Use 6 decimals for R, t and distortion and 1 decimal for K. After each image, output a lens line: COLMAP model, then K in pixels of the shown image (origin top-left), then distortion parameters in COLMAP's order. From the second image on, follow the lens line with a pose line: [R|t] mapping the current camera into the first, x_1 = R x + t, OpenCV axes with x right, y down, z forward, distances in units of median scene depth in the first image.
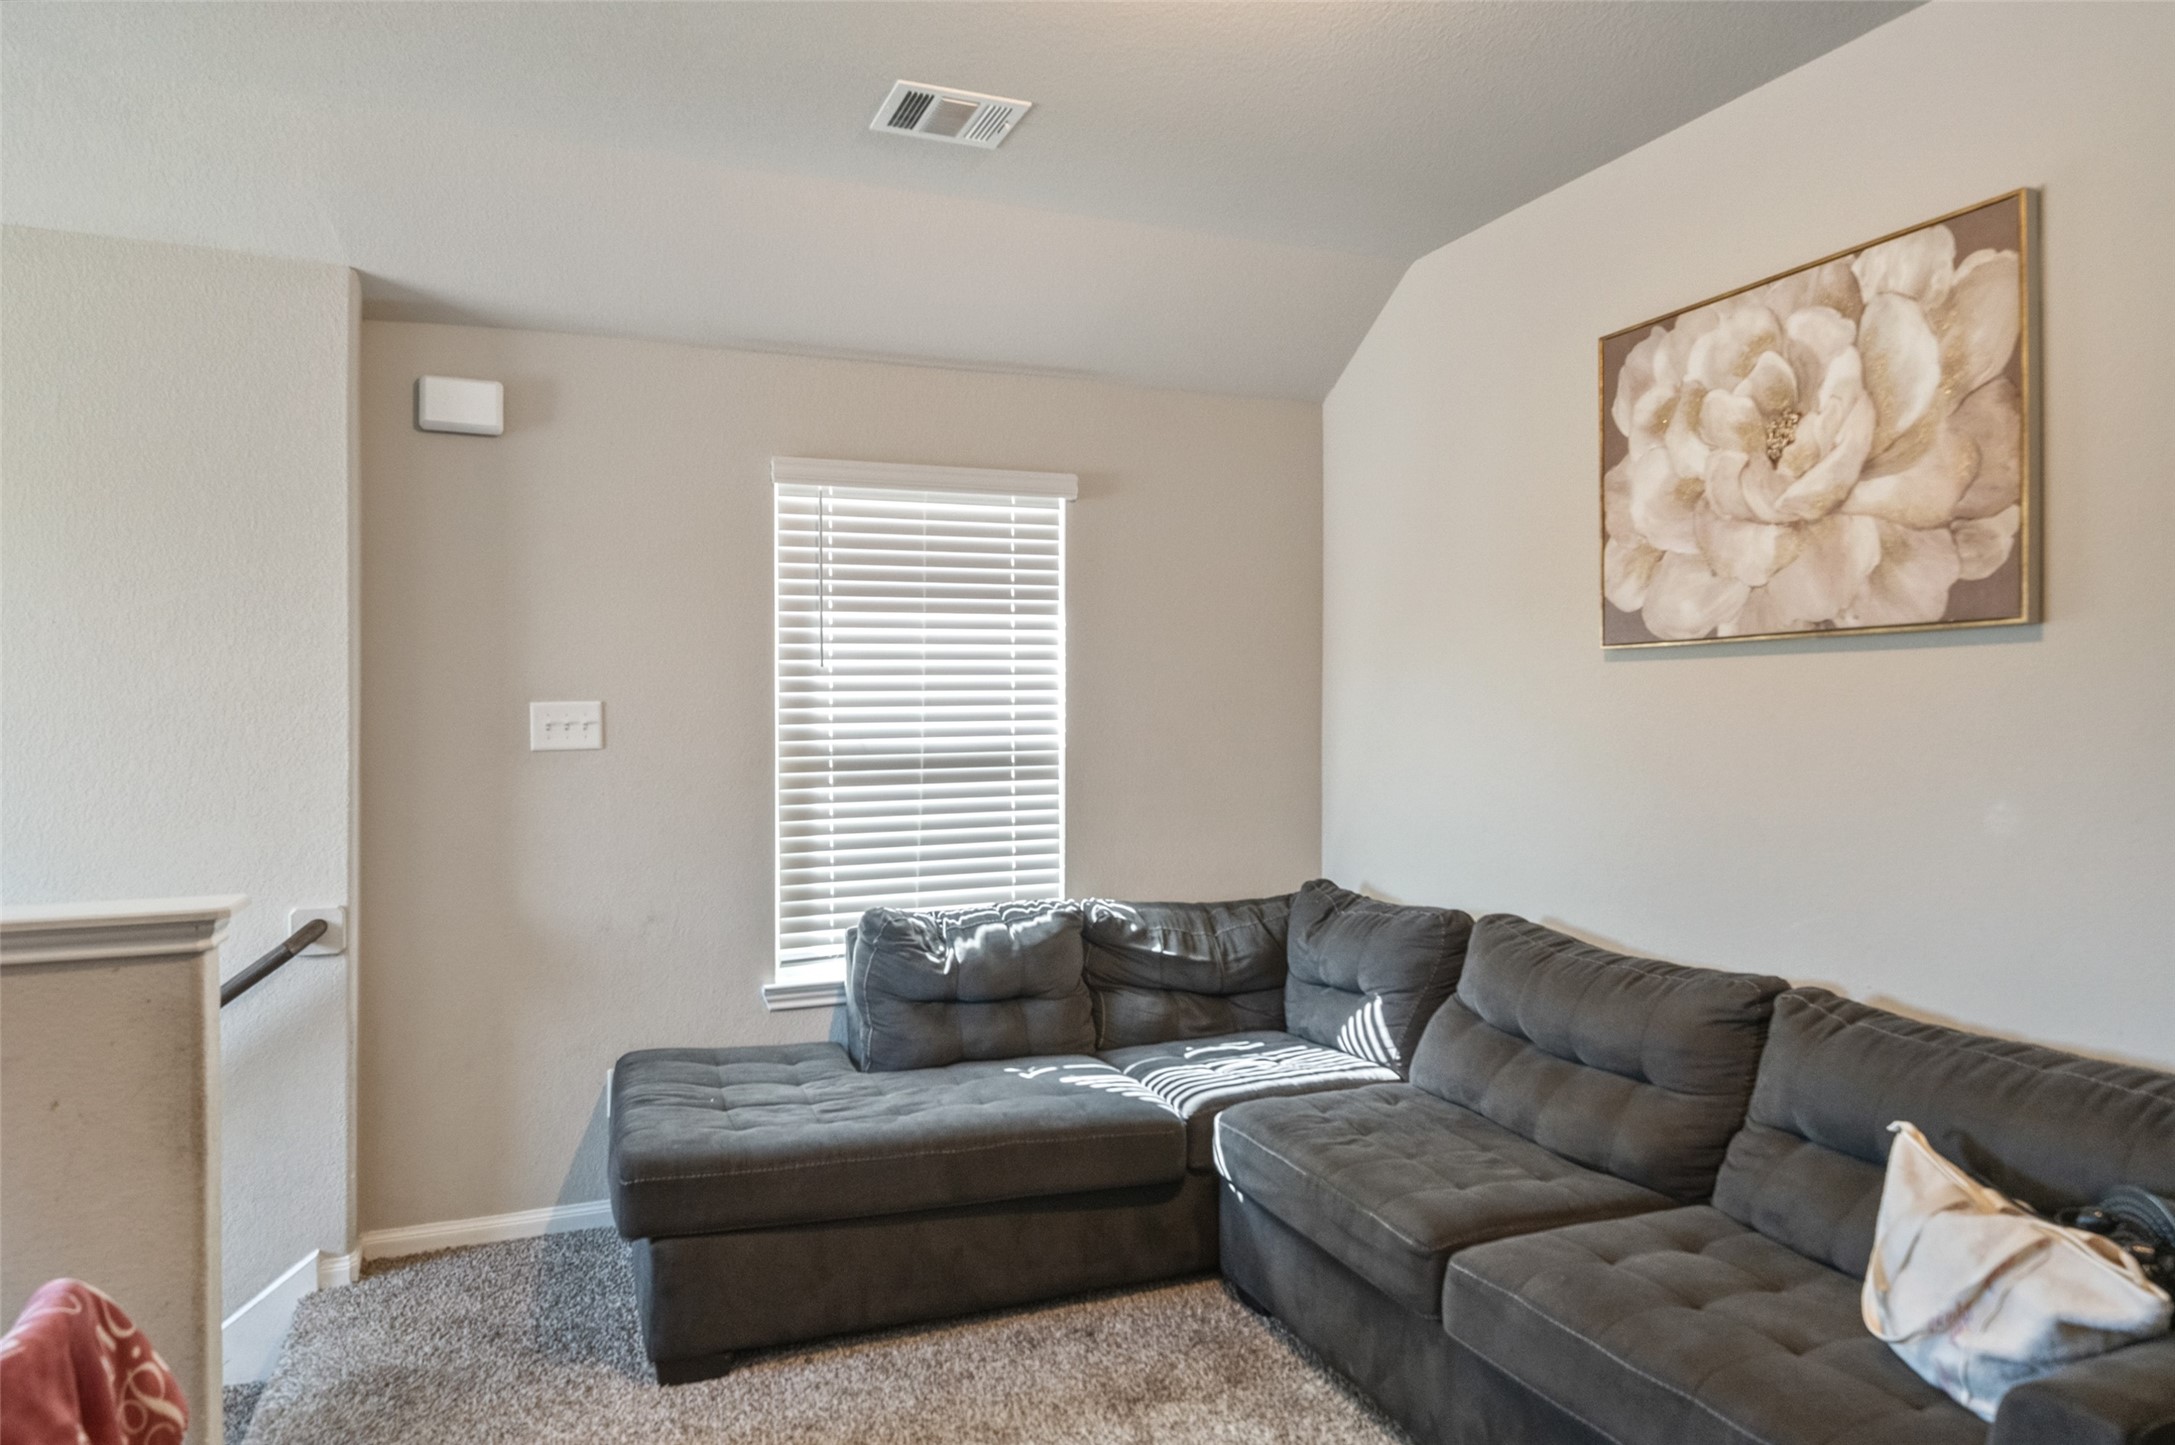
lens RADIAL K [[1357.3, 0, 1095.9], [0, 1357.3, 716.1], [0, 0, 1]] dist [0.010816, 0.000758]
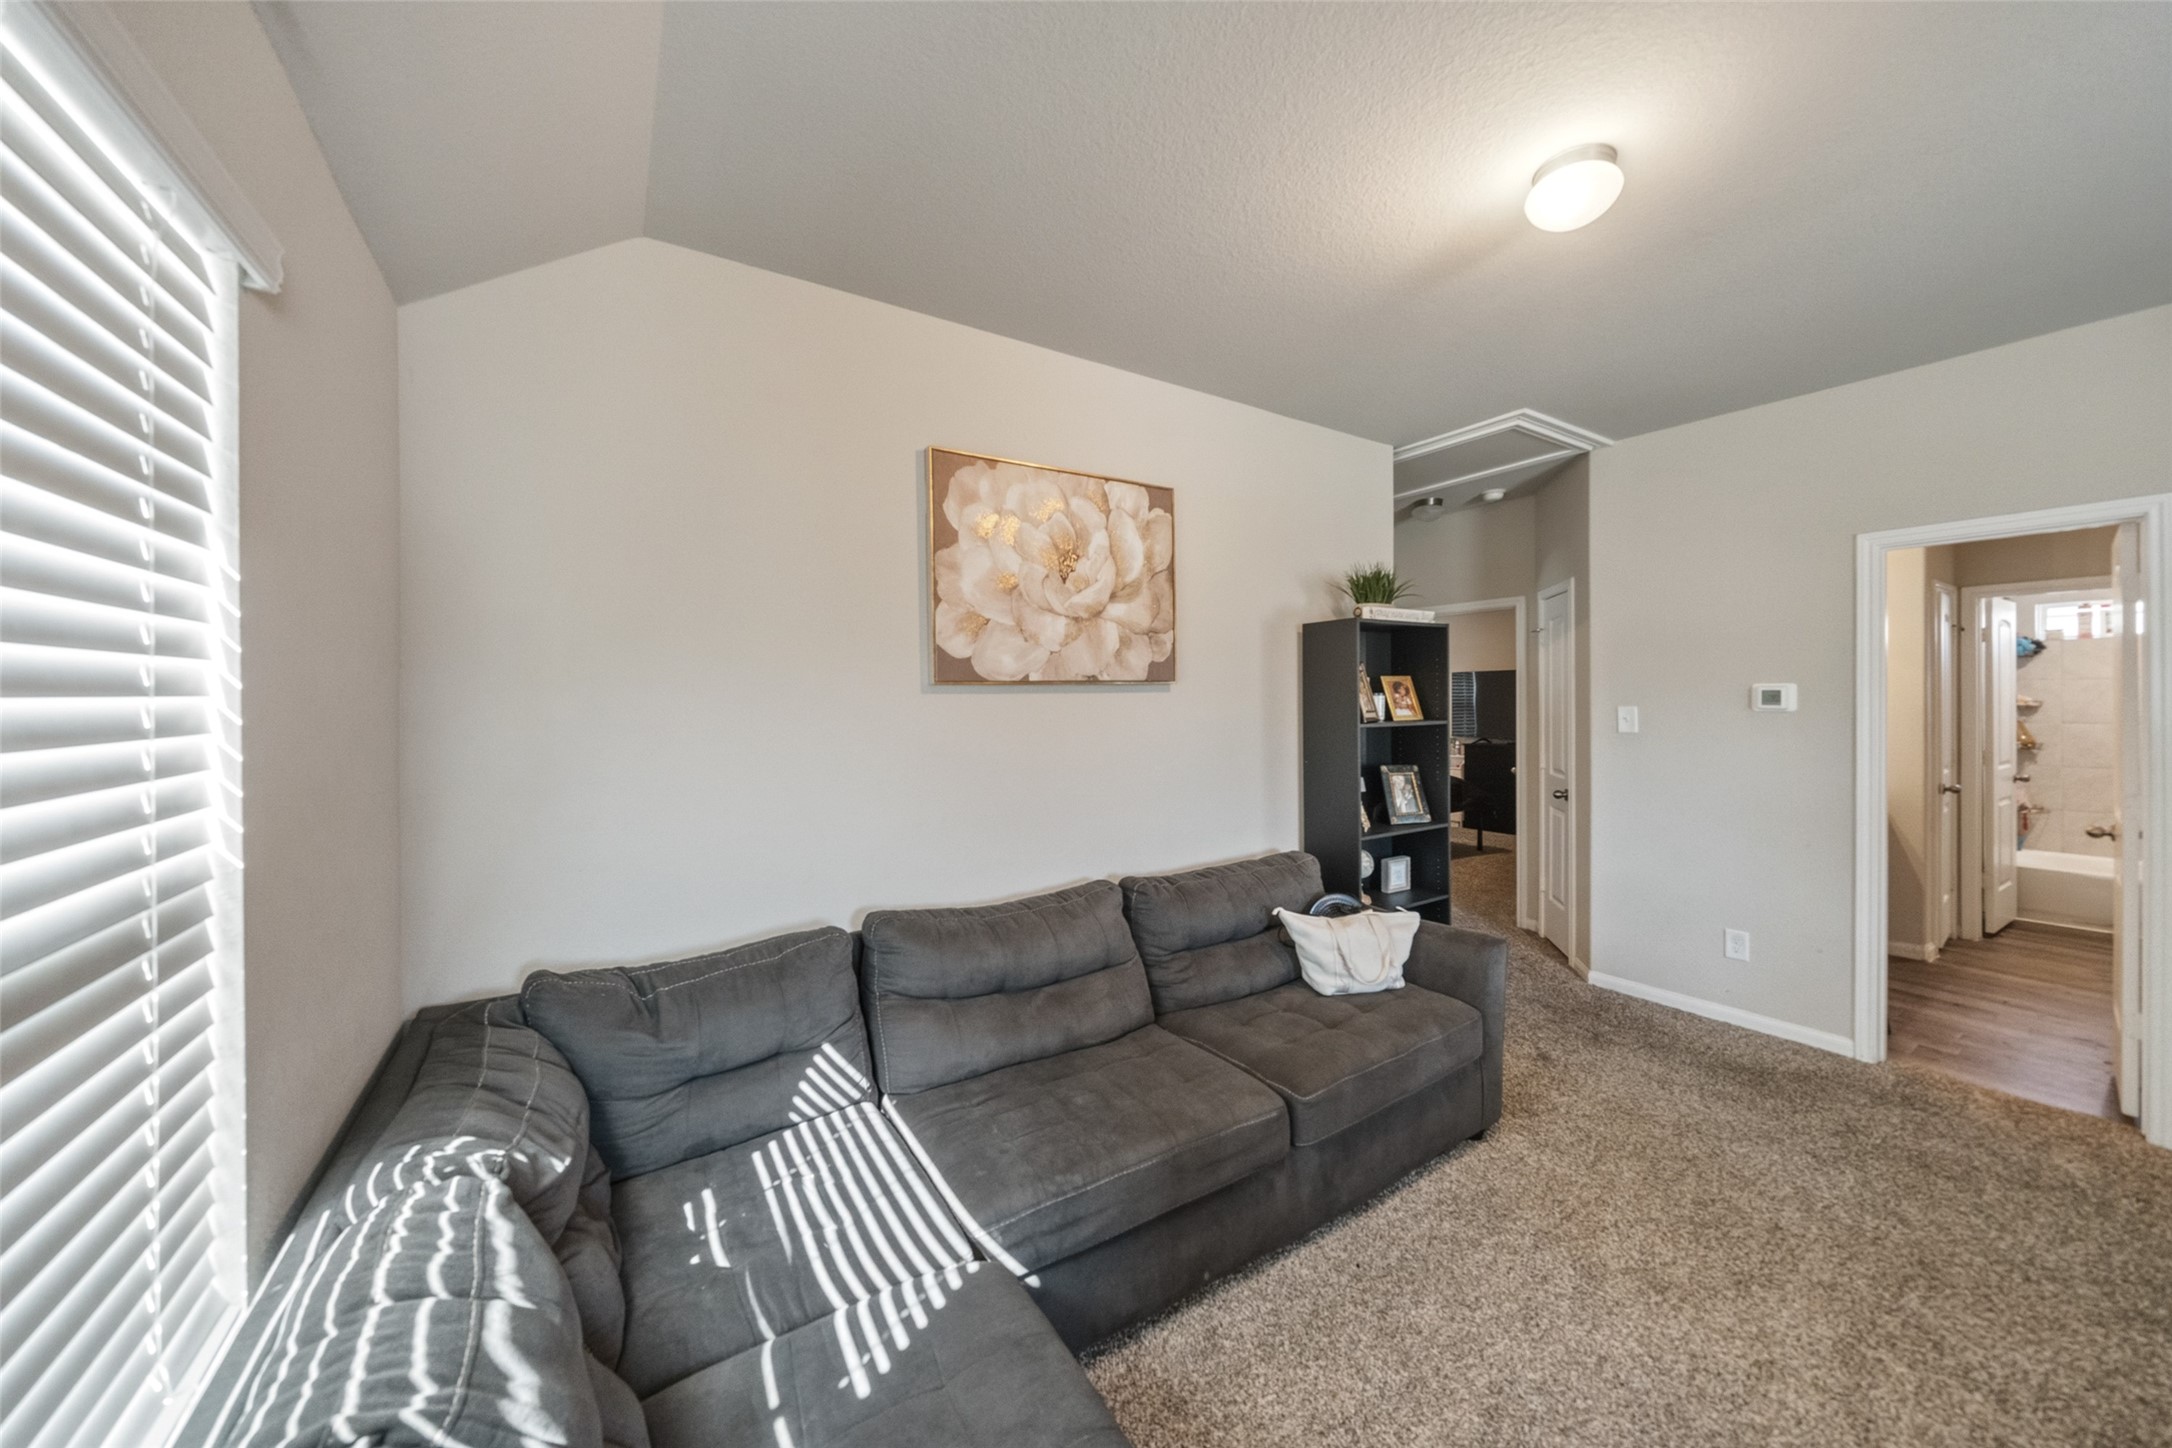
lens RADIAL K [[752.0, 0, 1094.0], [0, 752.0, 706.3], [0, 0, 1]] dist [-0.005297, 0.000518]
pose [[-0.173814, -0.002122, 0.984776, -0.432962], [0.019165, 0.999801, 0.005537, -0.034265], [-0.984592, 0.019836, -0.173738, 1.144127]]
